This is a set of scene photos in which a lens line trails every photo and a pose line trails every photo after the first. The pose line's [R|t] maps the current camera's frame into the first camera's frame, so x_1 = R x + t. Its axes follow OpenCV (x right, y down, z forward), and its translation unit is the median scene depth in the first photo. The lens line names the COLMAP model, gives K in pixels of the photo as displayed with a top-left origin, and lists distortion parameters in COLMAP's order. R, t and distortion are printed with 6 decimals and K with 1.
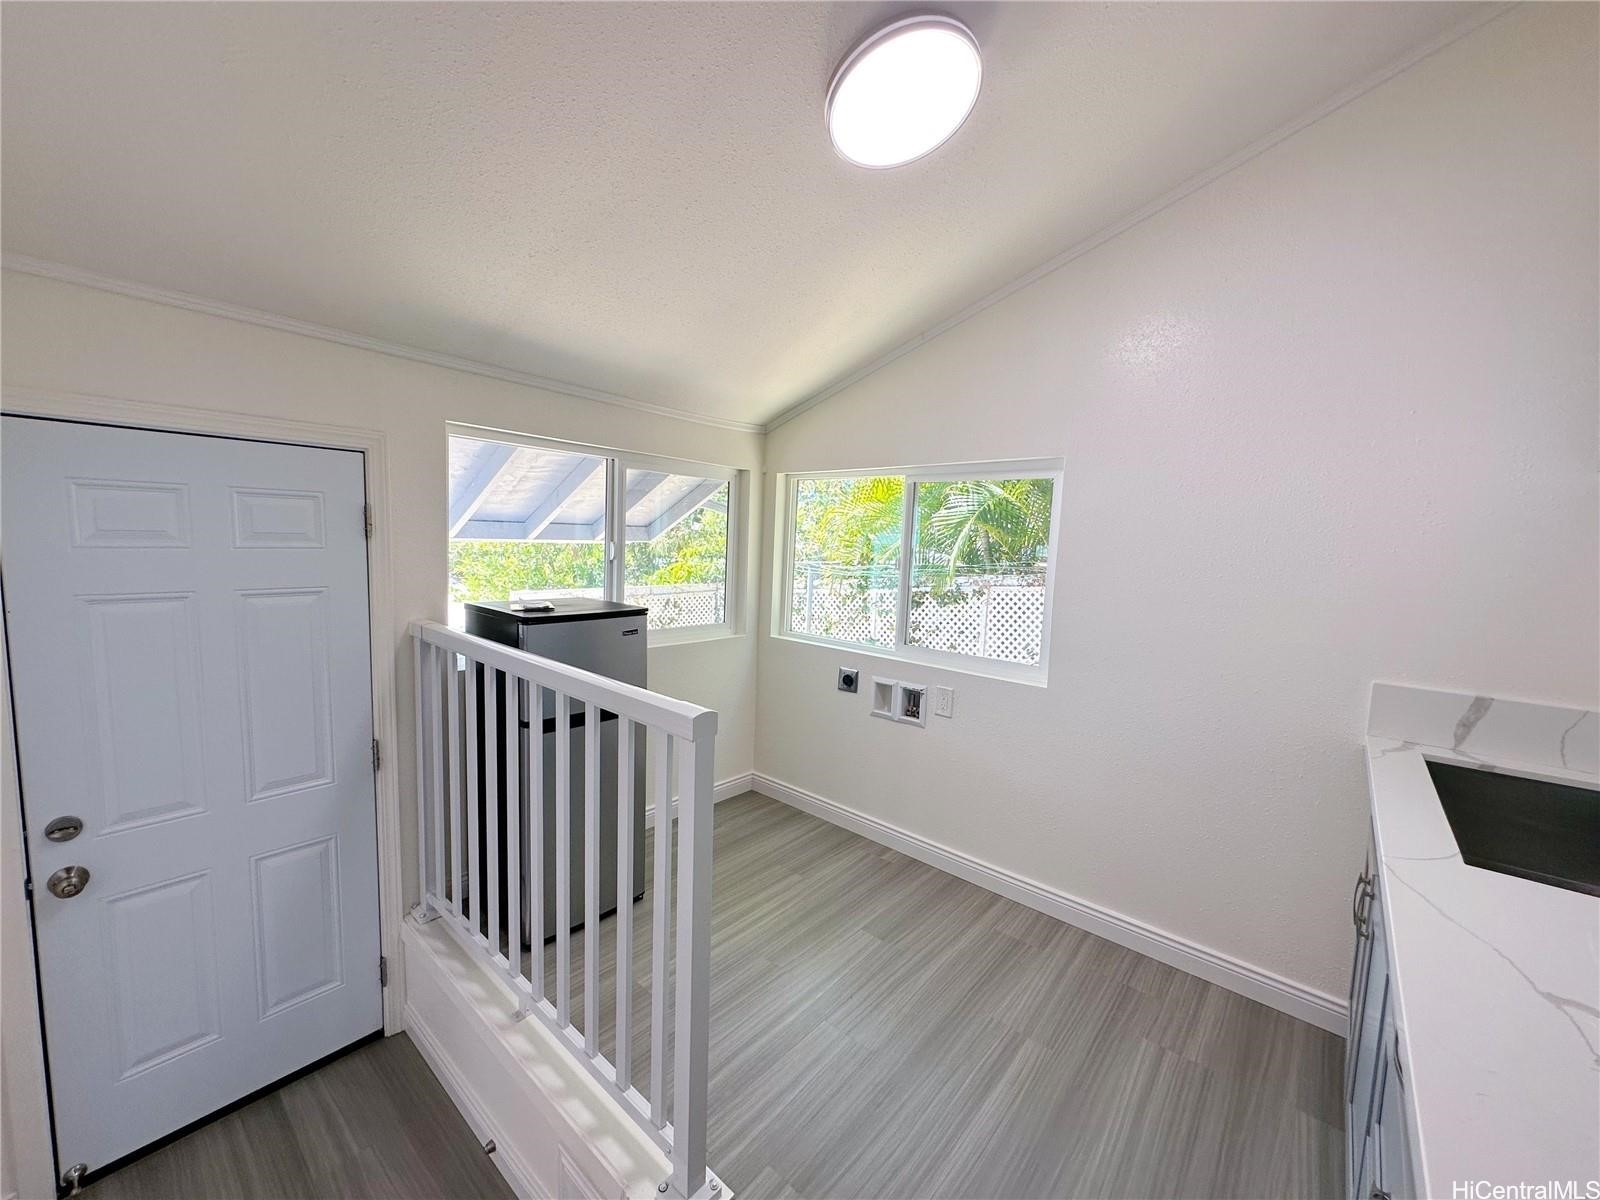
lens RADIAL K [[637.3, 0, 795.6], [0, 637.3, 598.4], [0, 0, 1]] dist [-0.000895, -0.000322]
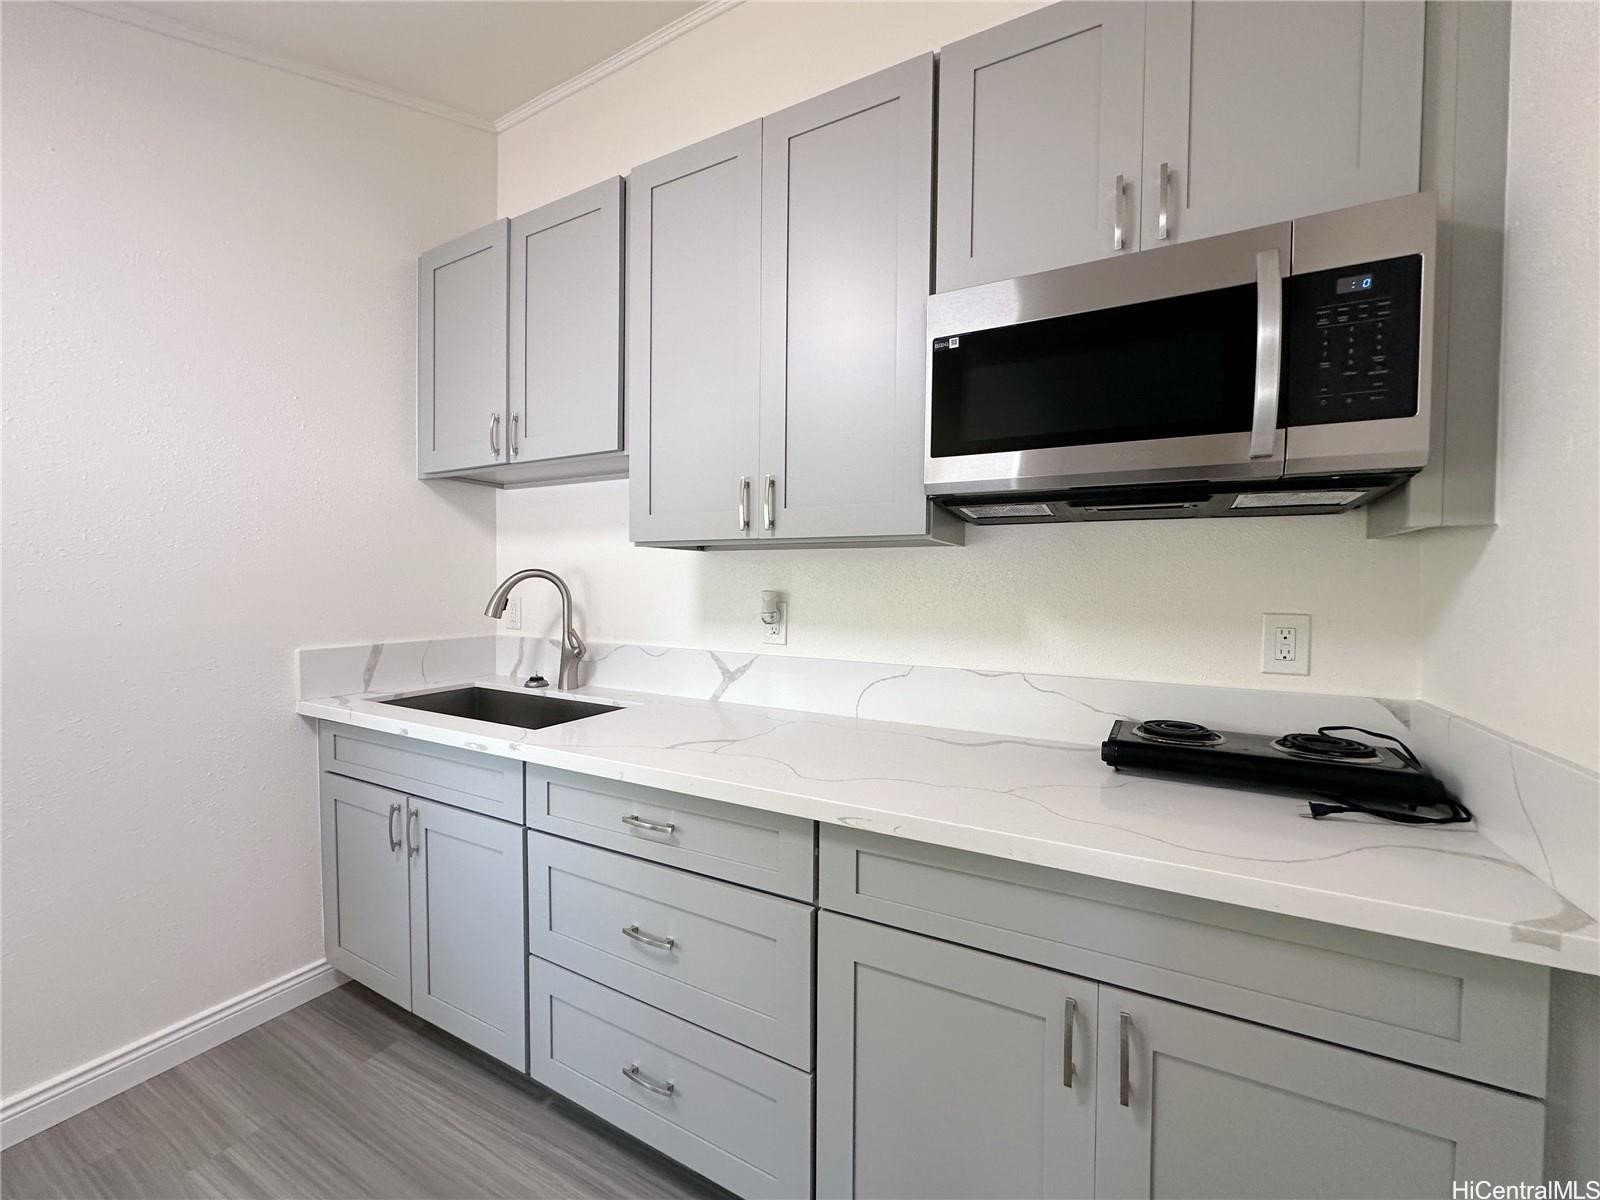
lens RADIAL K [[637.3, 0, 795.6], [0, 637.3, 598.4], [0, 0, 1]] dist [-0.000895, -0.000322]
pose [[-0.214507, -0.064937, 0.974561, -0.298852], [0.079469, 0.993319, 0.083679, 0.025978], [-0.973484, 0.095397, -0.207913, 0.443931]]
